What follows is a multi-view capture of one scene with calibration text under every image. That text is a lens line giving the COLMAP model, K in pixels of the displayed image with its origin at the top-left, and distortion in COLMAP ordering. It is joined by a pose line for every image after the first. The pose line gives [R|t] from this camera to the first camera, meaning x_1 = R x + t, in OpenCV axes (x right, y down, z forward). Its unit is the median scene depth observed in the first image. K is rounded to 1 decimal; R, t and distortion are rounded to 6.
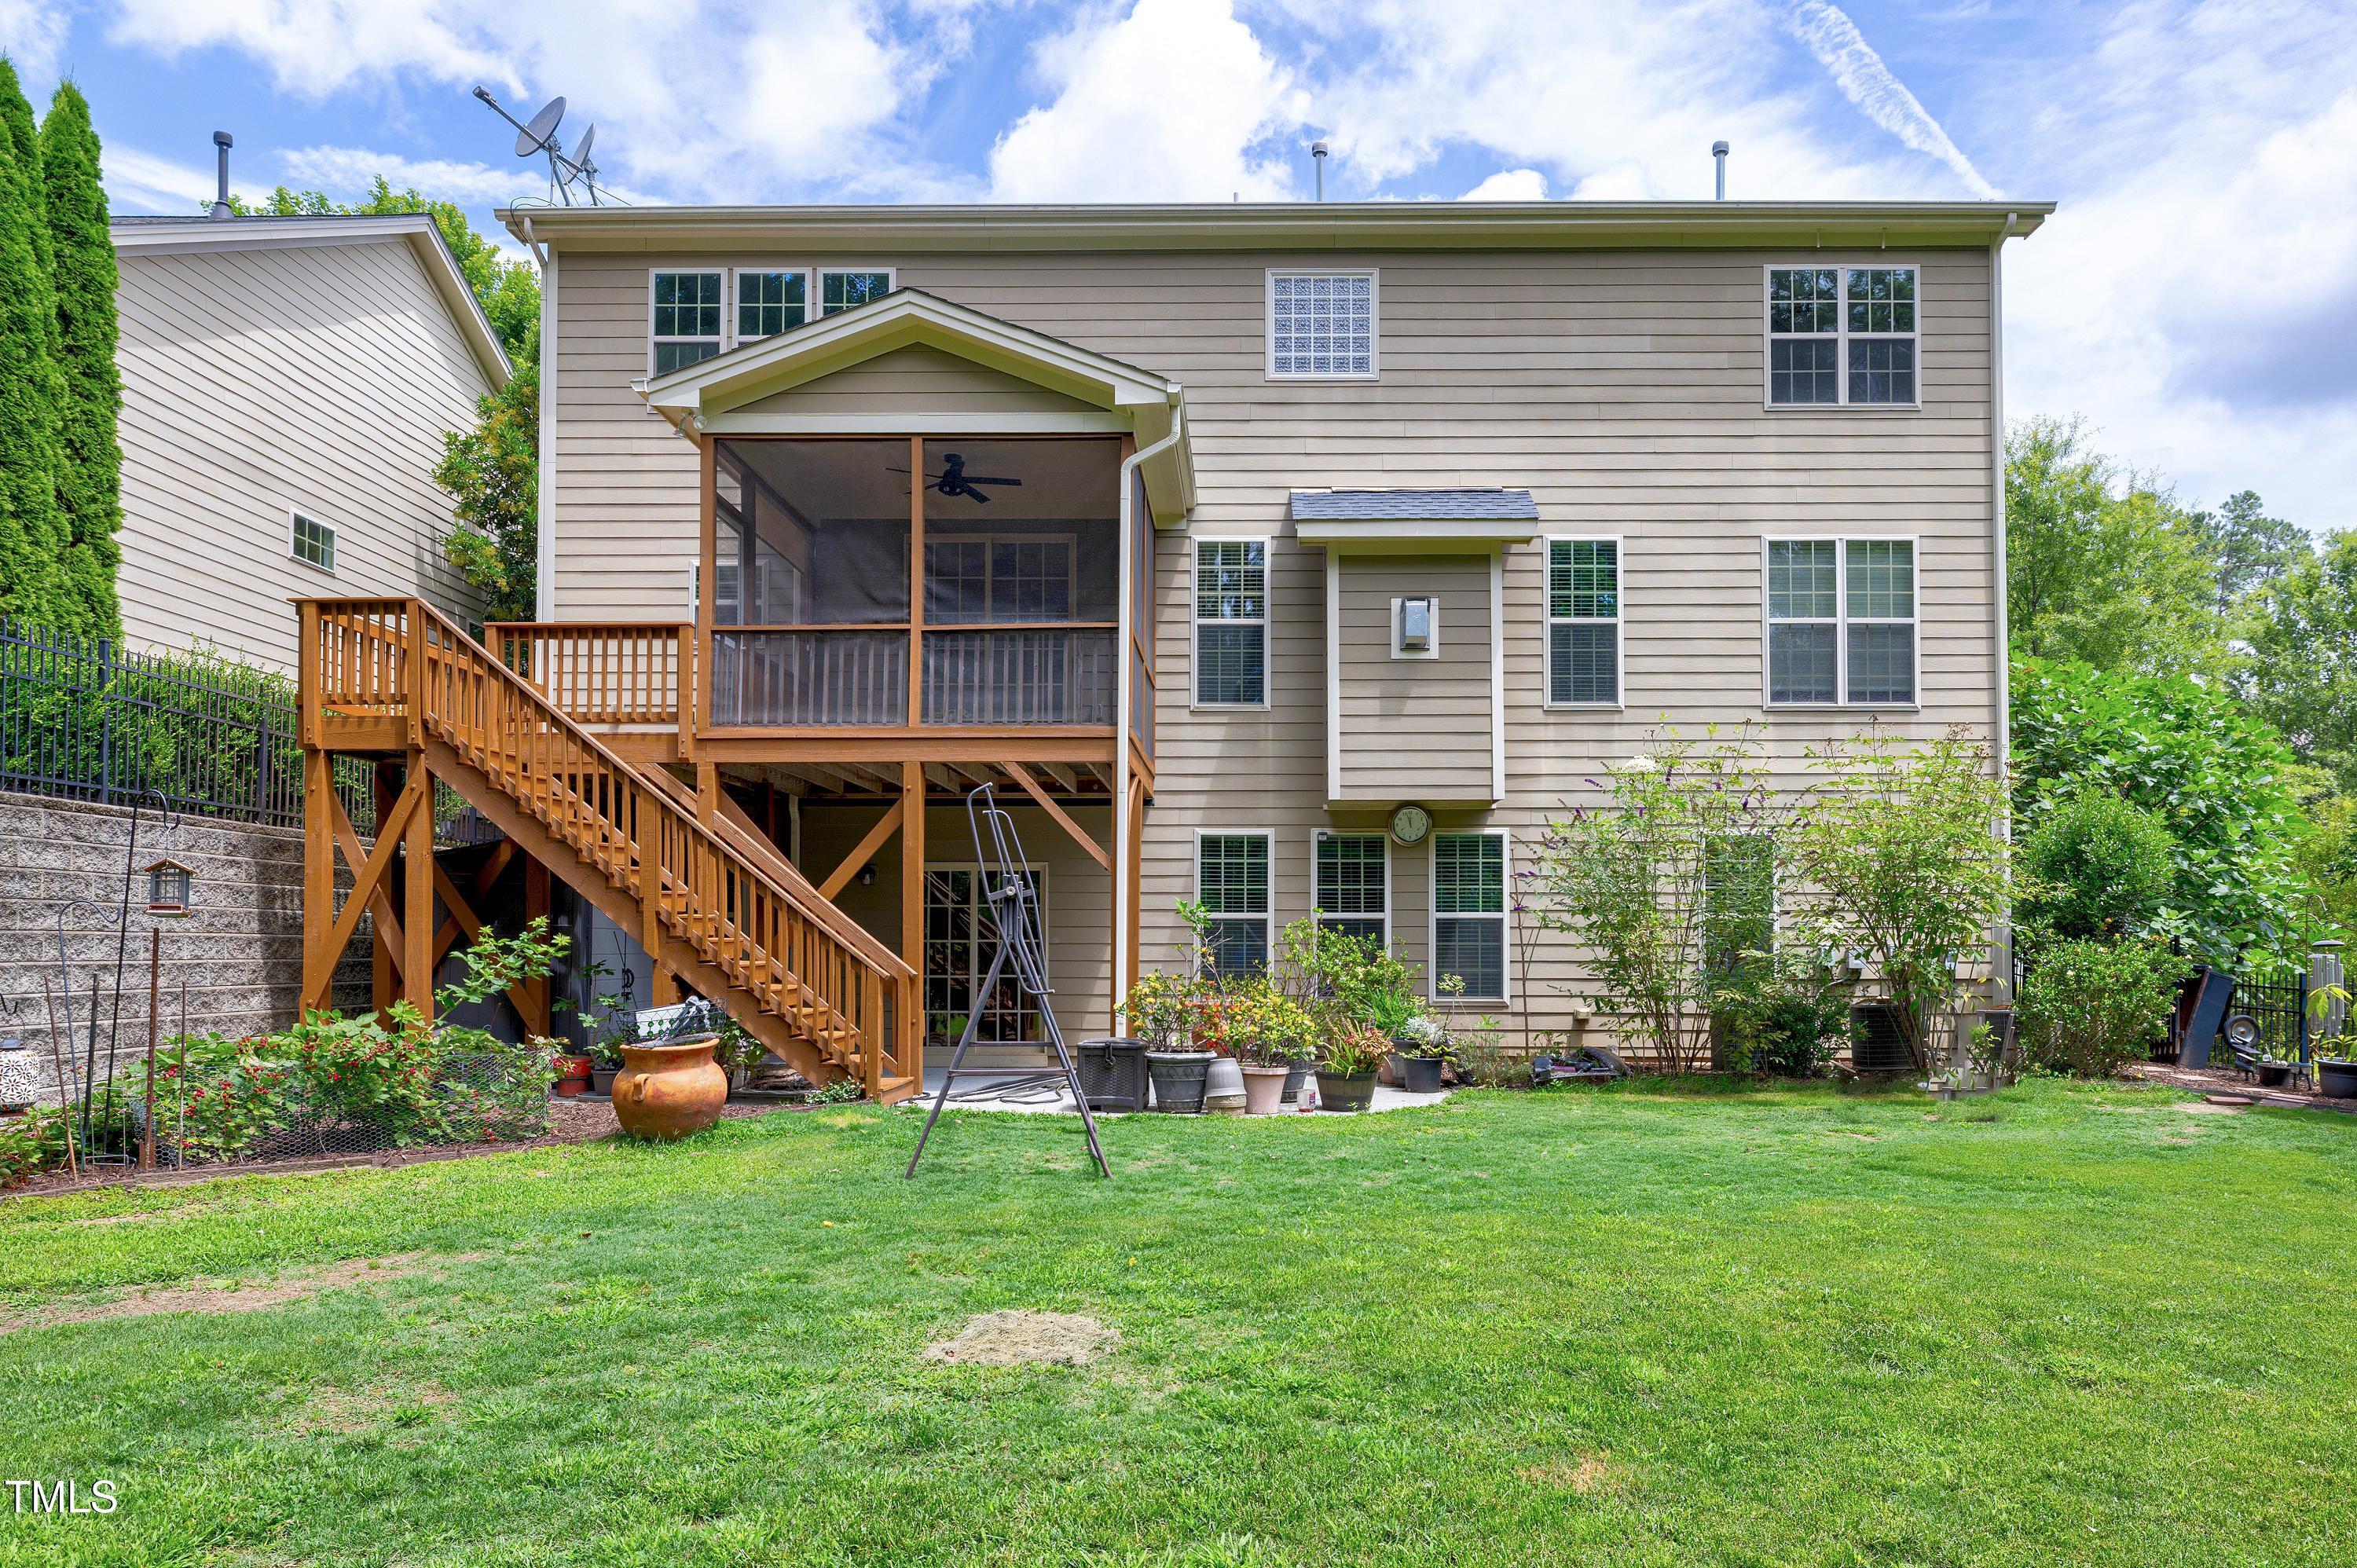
lens RADIAL K [[1487.3, 0, 1238.9], [0, 1487.3, 909.4], [0, 0, 1]] dist [-0.000186, 0.001237]
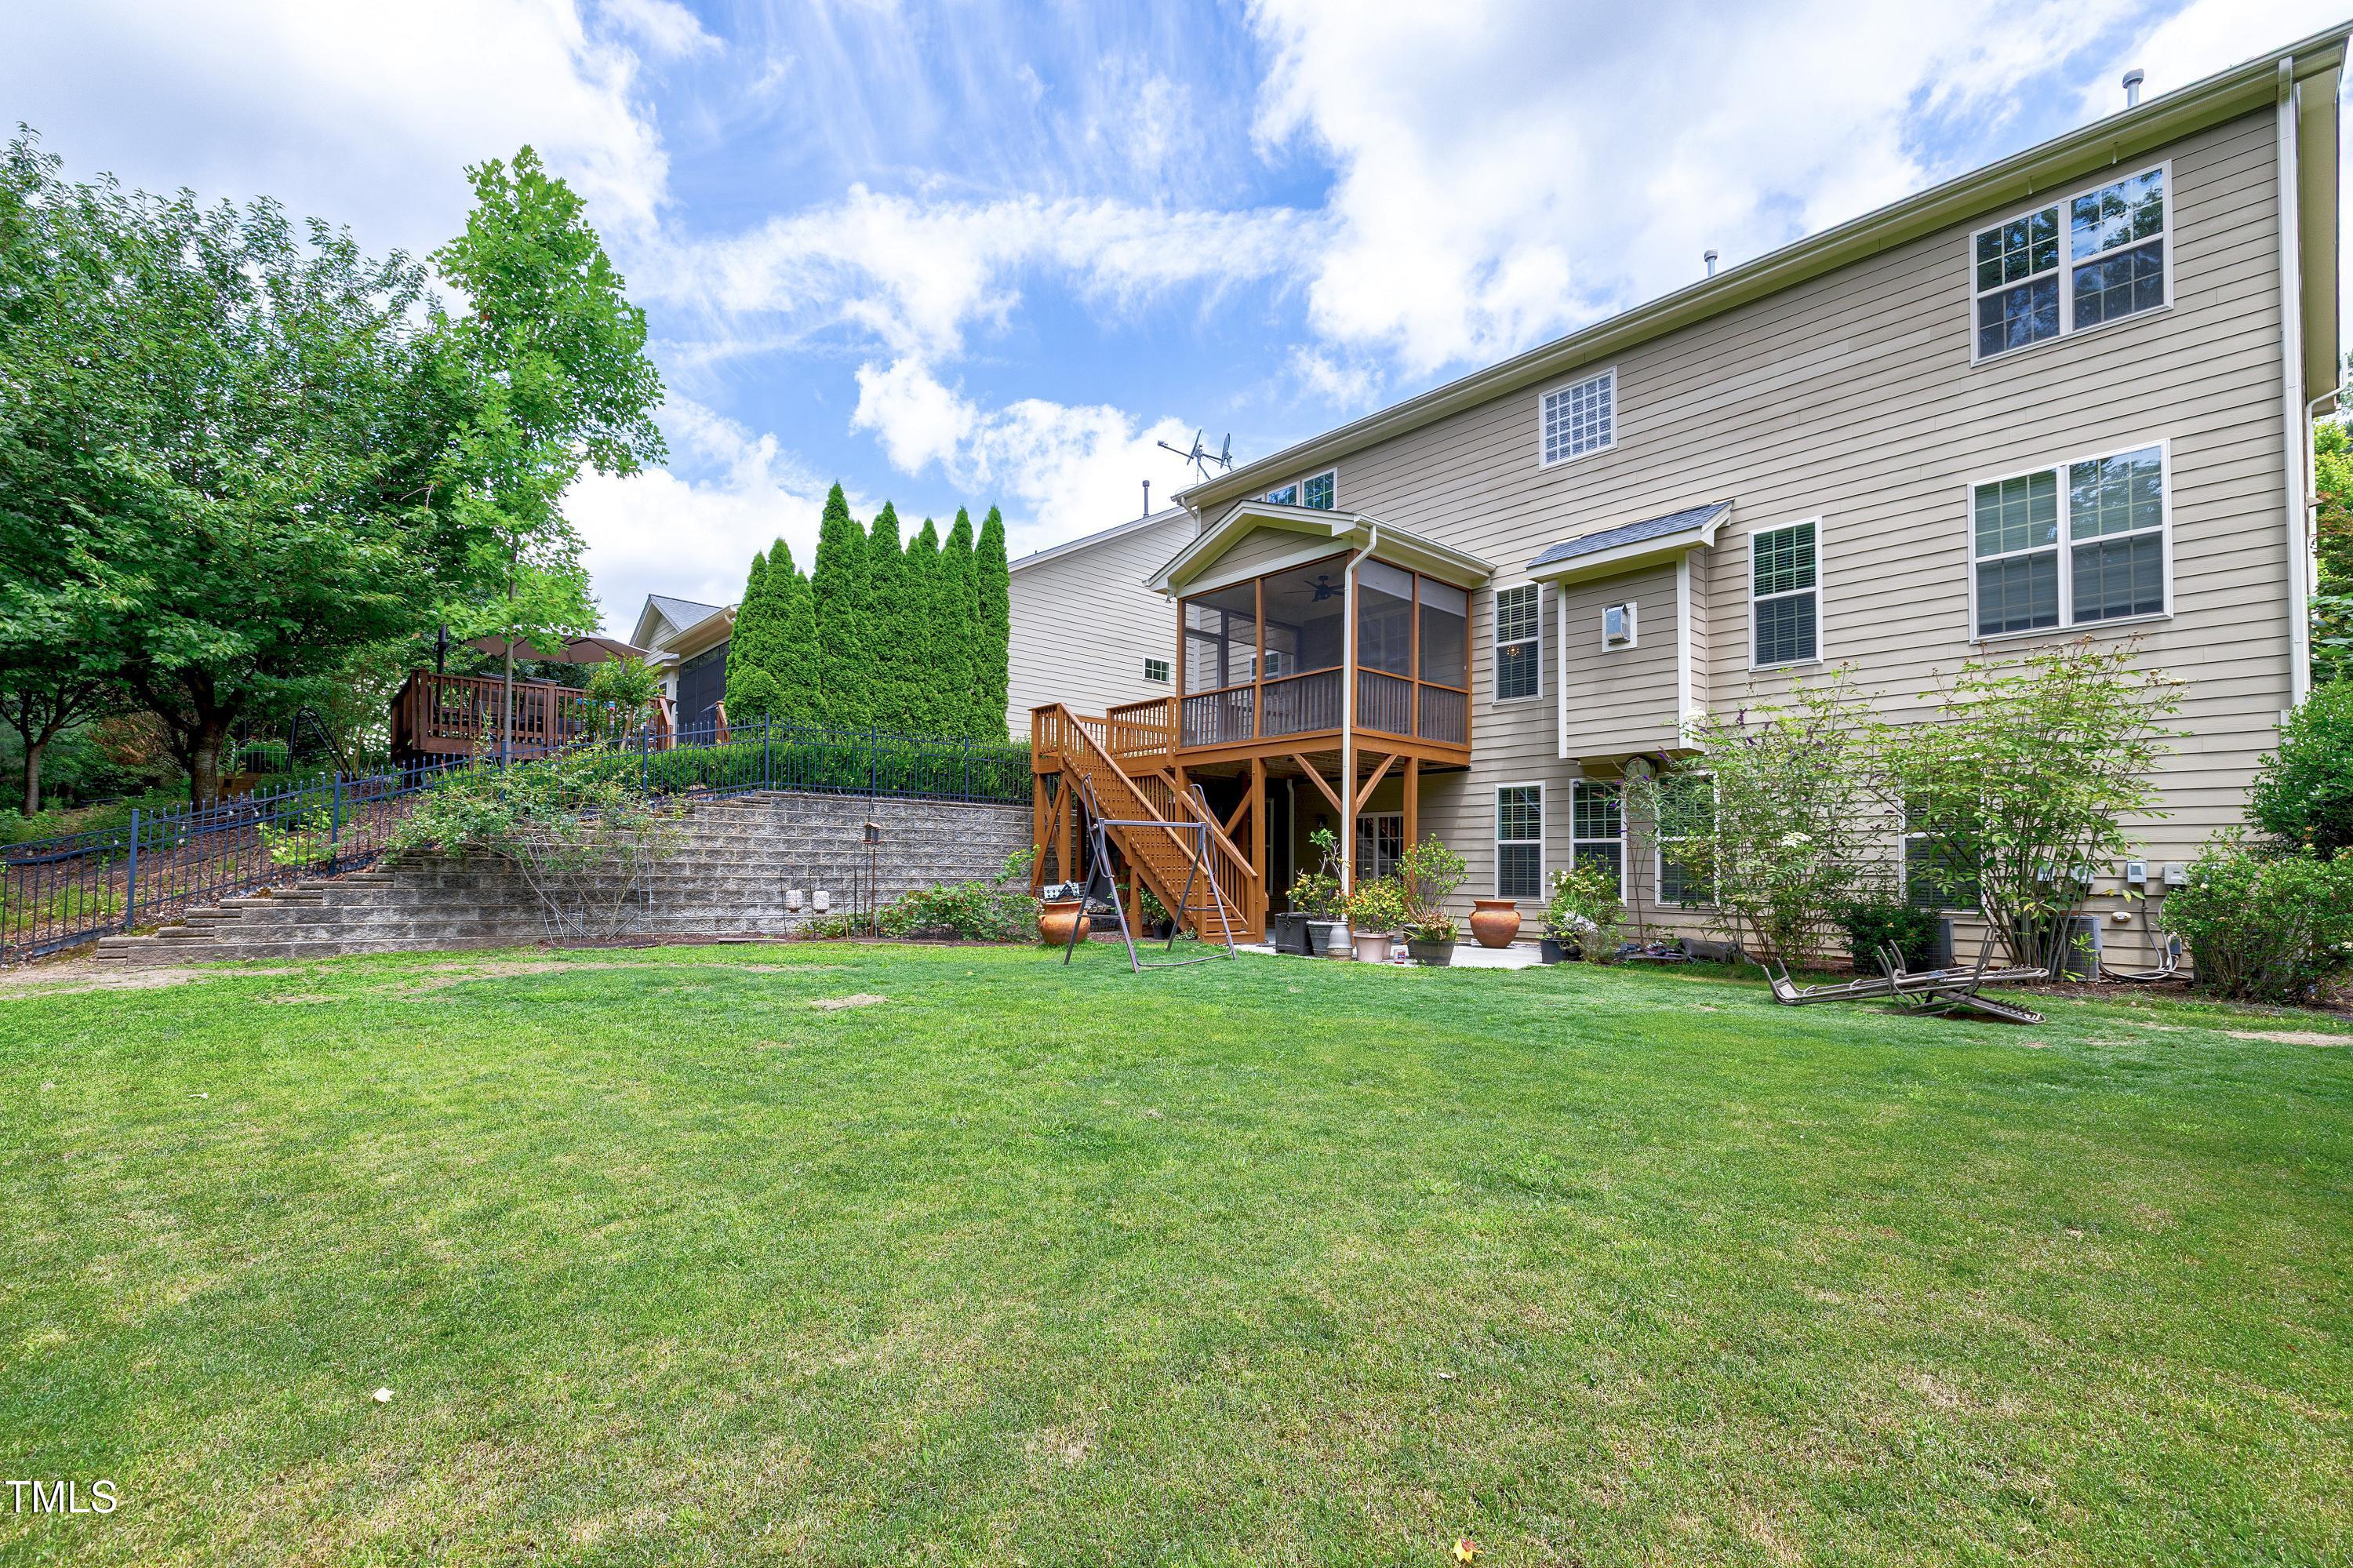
lens RADIAL K [[1000.0, 0, 1202.9], [0, 1000.0, 852.9], [0, 0, 1]] dist [-0.001302, -0.000470]
pose [[0.686912, -0.007647, -0.726701, 0.498292], [0.008707, 0.999959, -0.002292, 0.014659], [0.726689, -0.004753, 0.686951, 0.093492]]
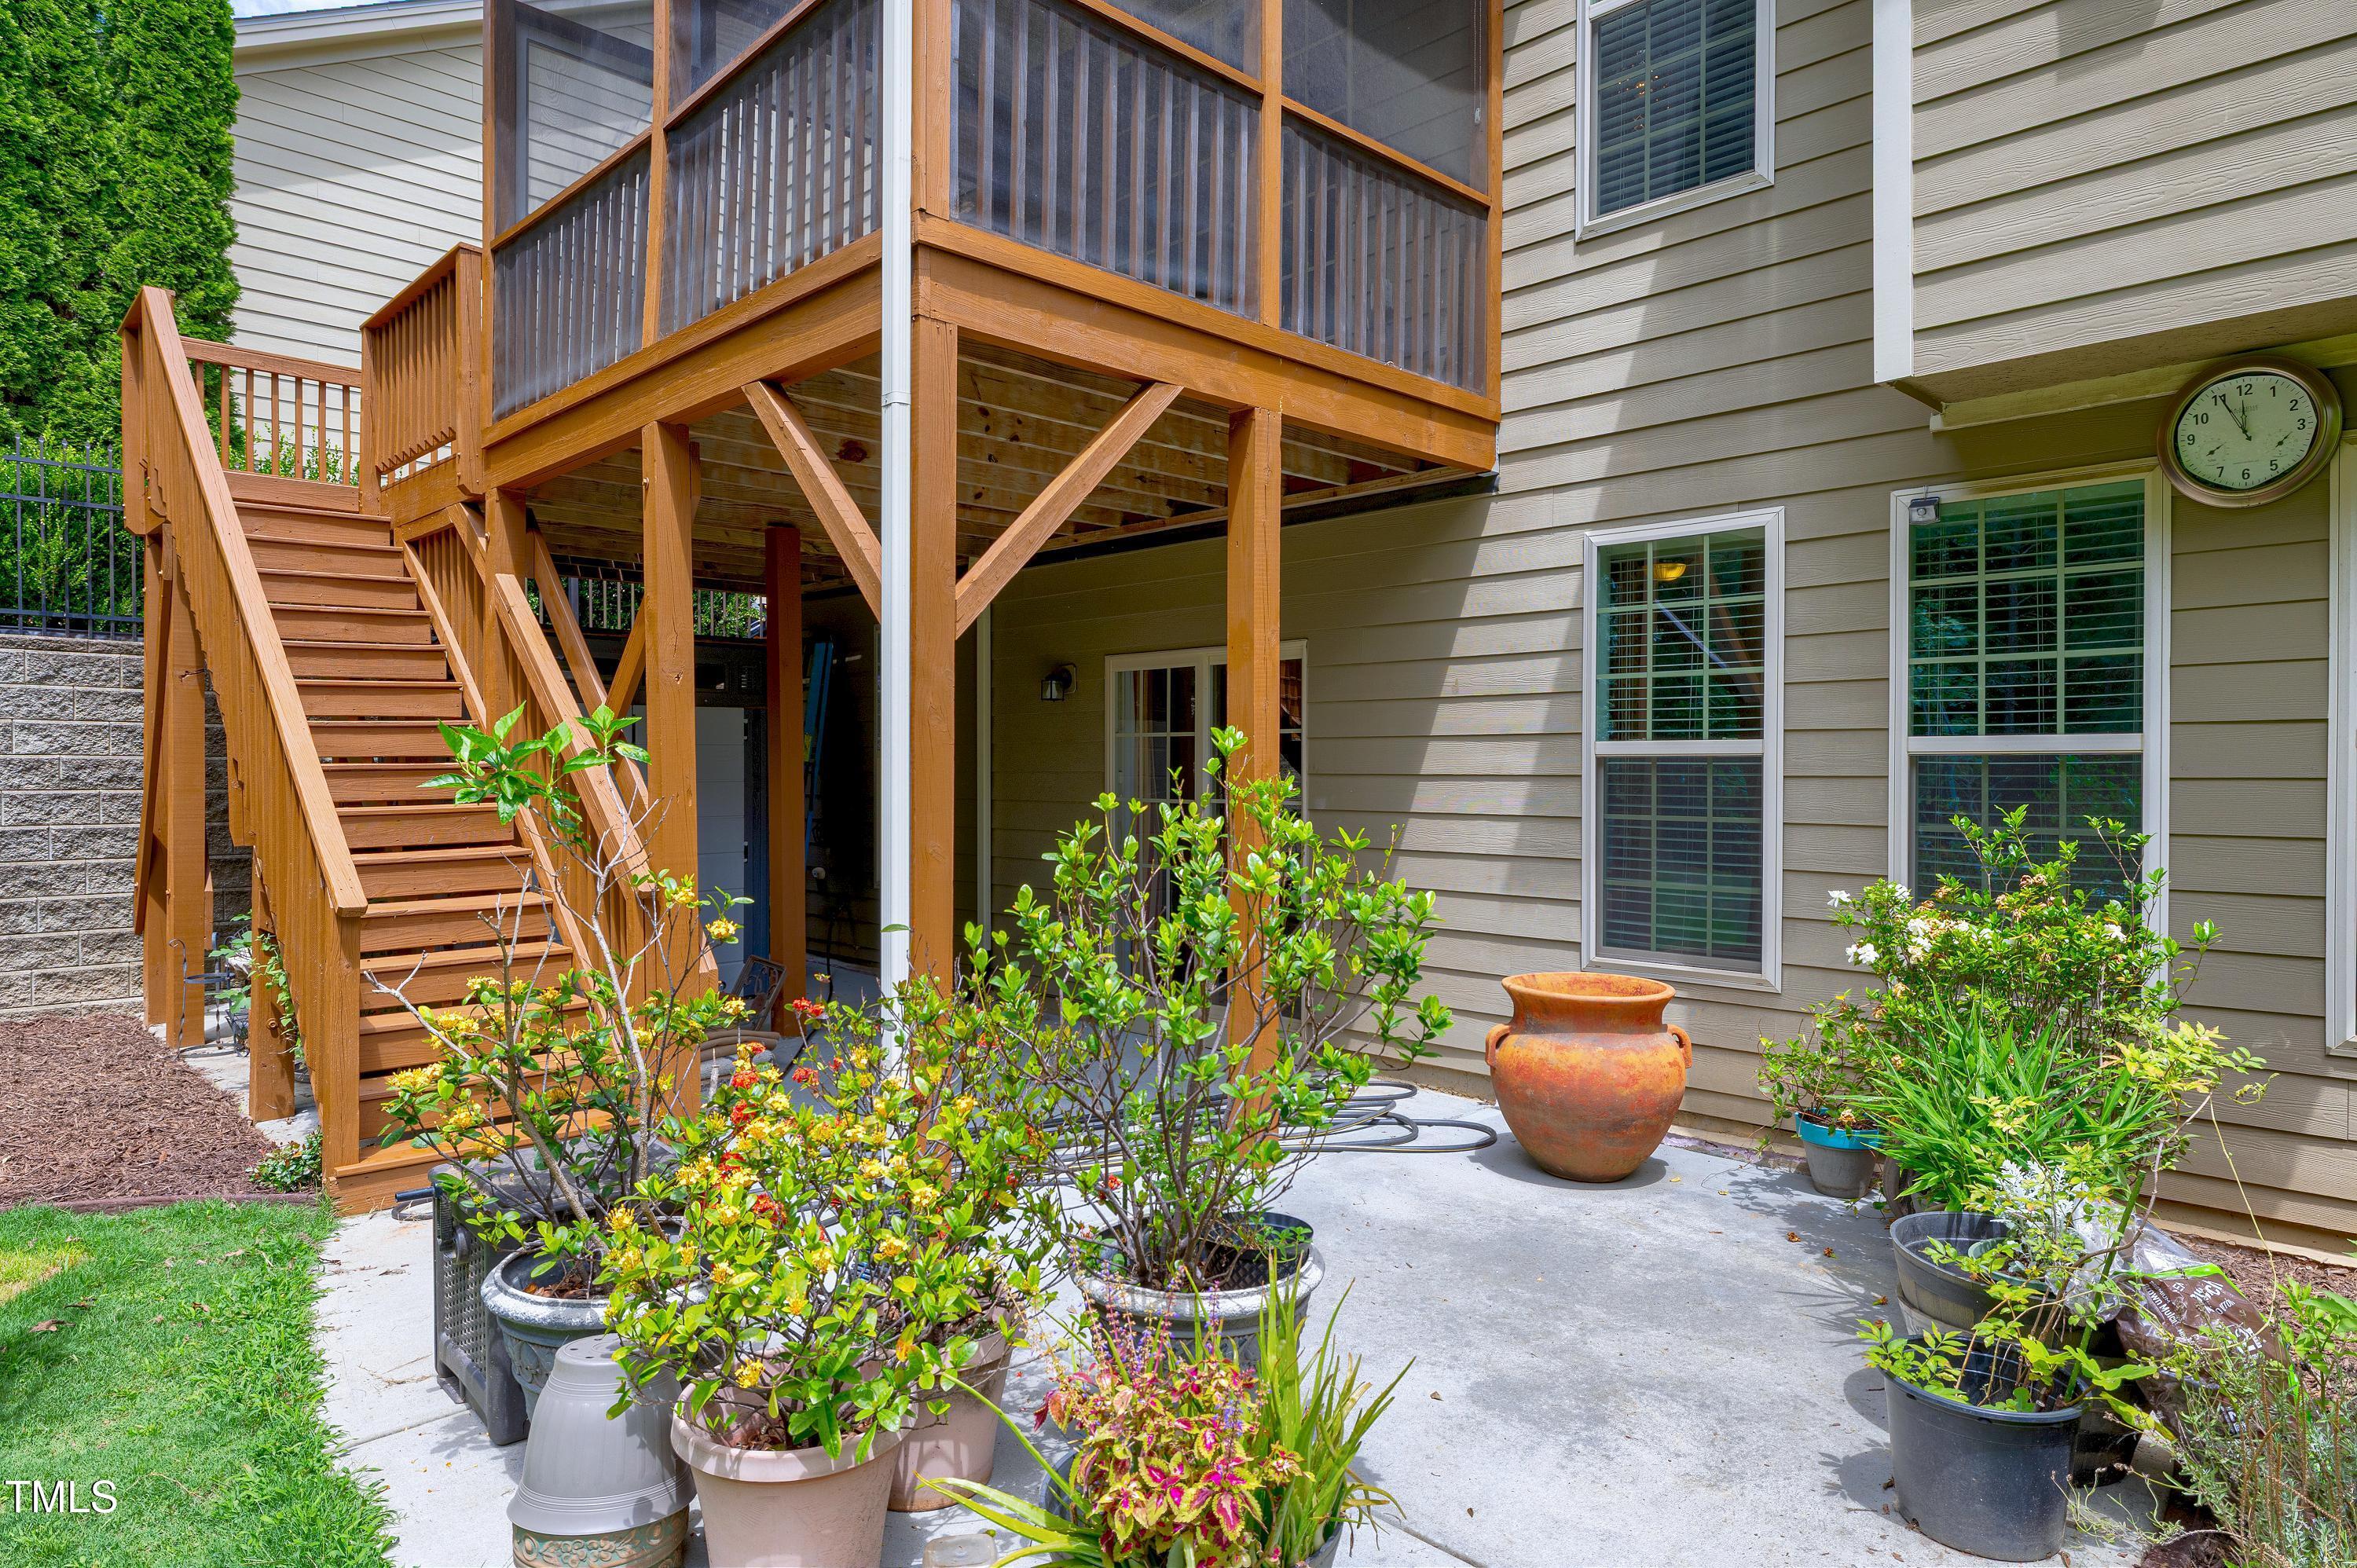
lens RADIAL K [[1420.1, 0, 1180.3], [0, 1420.1, 776.9], [0, 0, 1]] dist [-0.009914, -0.002096]
pose [[0.703475, 0.004668, -0.710705, 0.165776], [0.010266, 0.999807, 0.016728, 0.004087], [0.710646, -0.019063, 0.703292, 0.649701]]
